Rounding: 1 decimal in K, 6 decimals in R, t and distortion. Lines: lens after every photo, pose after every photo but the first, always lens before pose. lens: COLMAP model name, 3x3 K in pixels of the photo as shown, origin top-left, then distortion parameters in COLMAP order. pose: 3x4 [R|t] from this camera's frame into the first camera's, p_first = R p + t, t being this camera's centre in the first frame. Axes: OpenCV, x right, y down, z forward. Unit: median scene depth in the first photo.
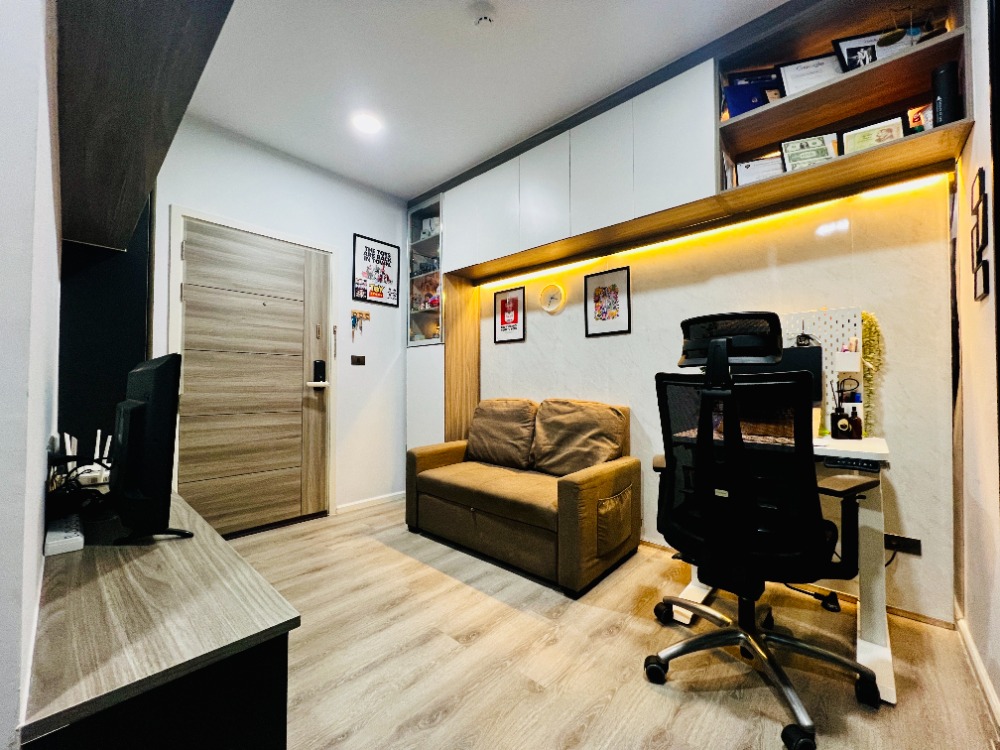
lens RADIAL K [[395.9, 0, 497.4], [0, 395.9, 375.0], [0, 0, 1]] dist [-0.006345, -0.000044]
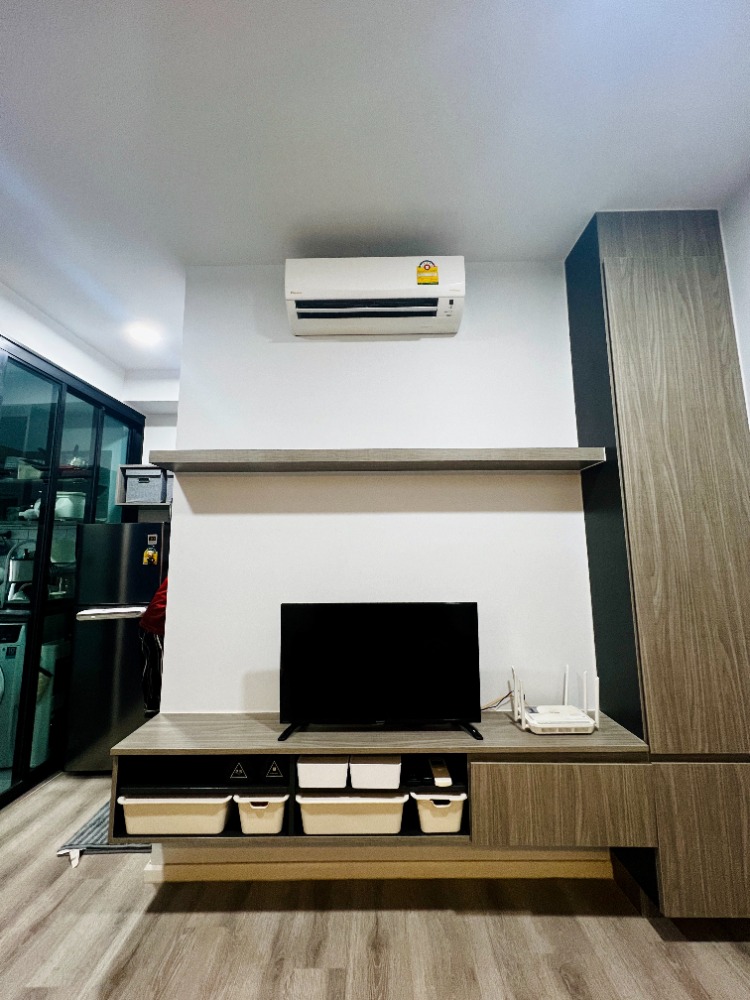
lens RADIAL K [[395.9, 0, 372.9], [0, 395.9, 500.2], [0, 0, 1]] dist [-0.006345, -0.000044]
pose [[-0.739236, -0.082150, -0.668417, -0.003173], [0.034713, 0.986564, -0.159642, -0.074853], [0.672551, -0.141216, -0.726452, 0.889090]]
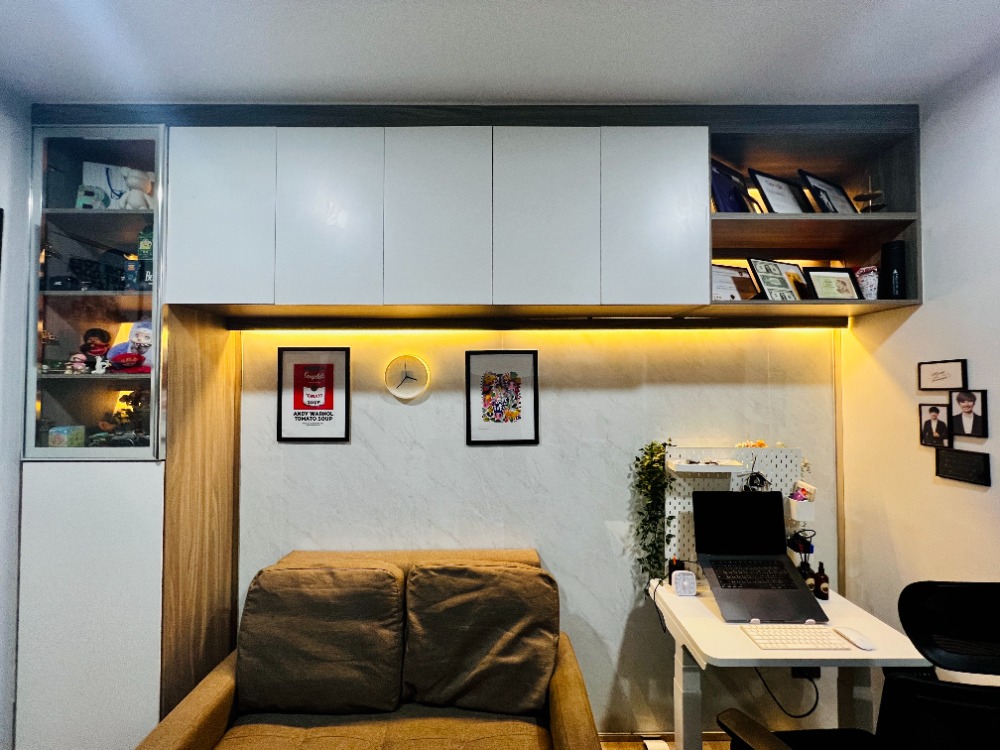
lens RADIAL K [[396.6, 0, 501.0], [0, 396.6, 371.8], [0, 0, 1]] dist [-0.005036, 0.000219]
pose [[0.734724, 0.017030, 0.678152, -0.192905], [-0.013971, 0.999853, -0.009972, -0.220874], [-0.678222, -0.002148, 0.734854, 0.499751]]
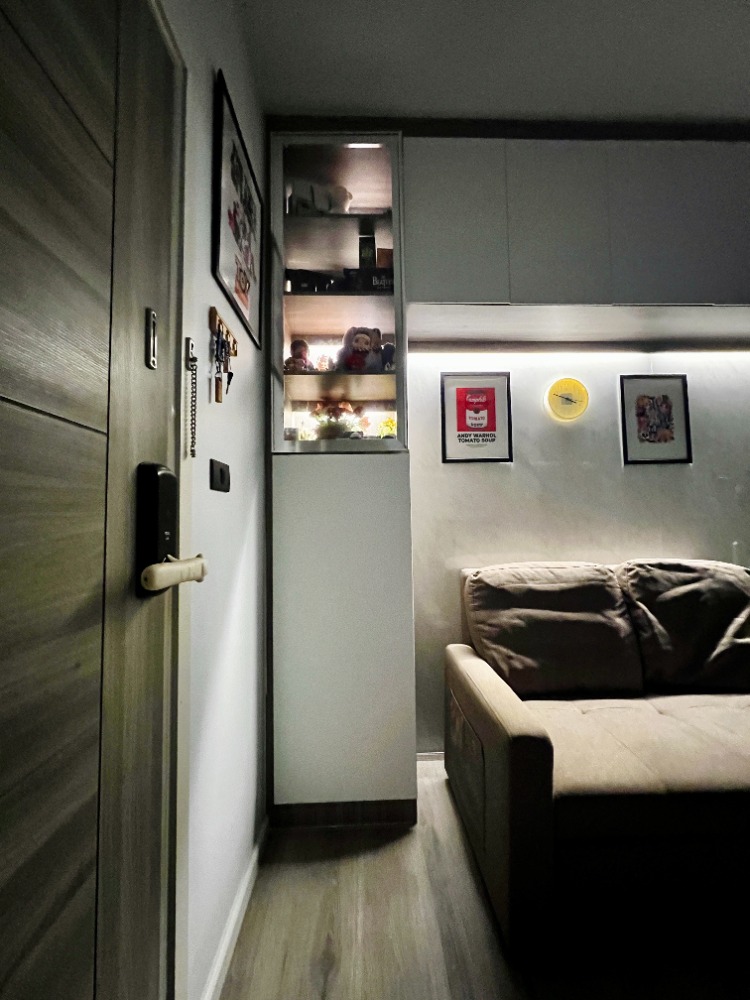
lens RADIAL K [[396.6, 0, 369.0], [0, 396.6, 494.5], [0, 0, 1]] dist [-0.005036, 0.000219]
pose [[0.714313, 0.021959, 0.699482, -0.594925], [-0.003700, 0.999612, -0.027602, -0.024555], [-0.699817, 0.017128, 0.714117, 0.859161]]
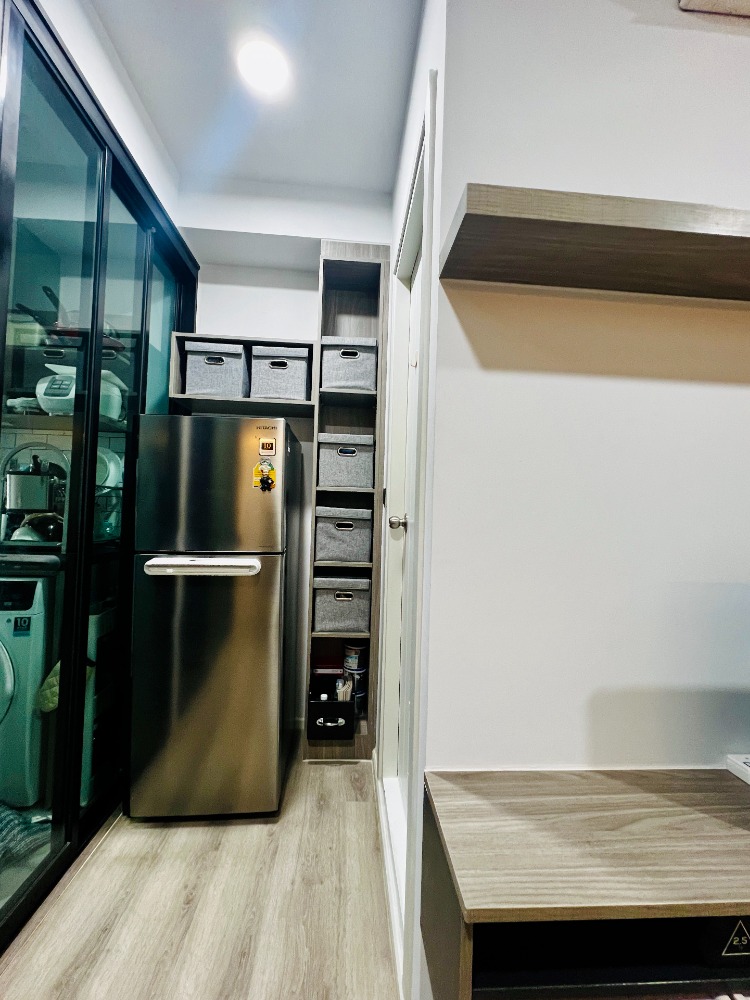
lens RADIAL K [[425.8, 0, 377.0], [0, 425.8, 496.8], [0, 0, 1]] dist [-0.000847, -0.000416]
pose [[-0.686668, -0.038890, -0.725930, 0.076471], [-0.002765, 0.998701, -0.050887, -0.050067], [0.726966, -0.032935, -0.685883, 0.367393]]
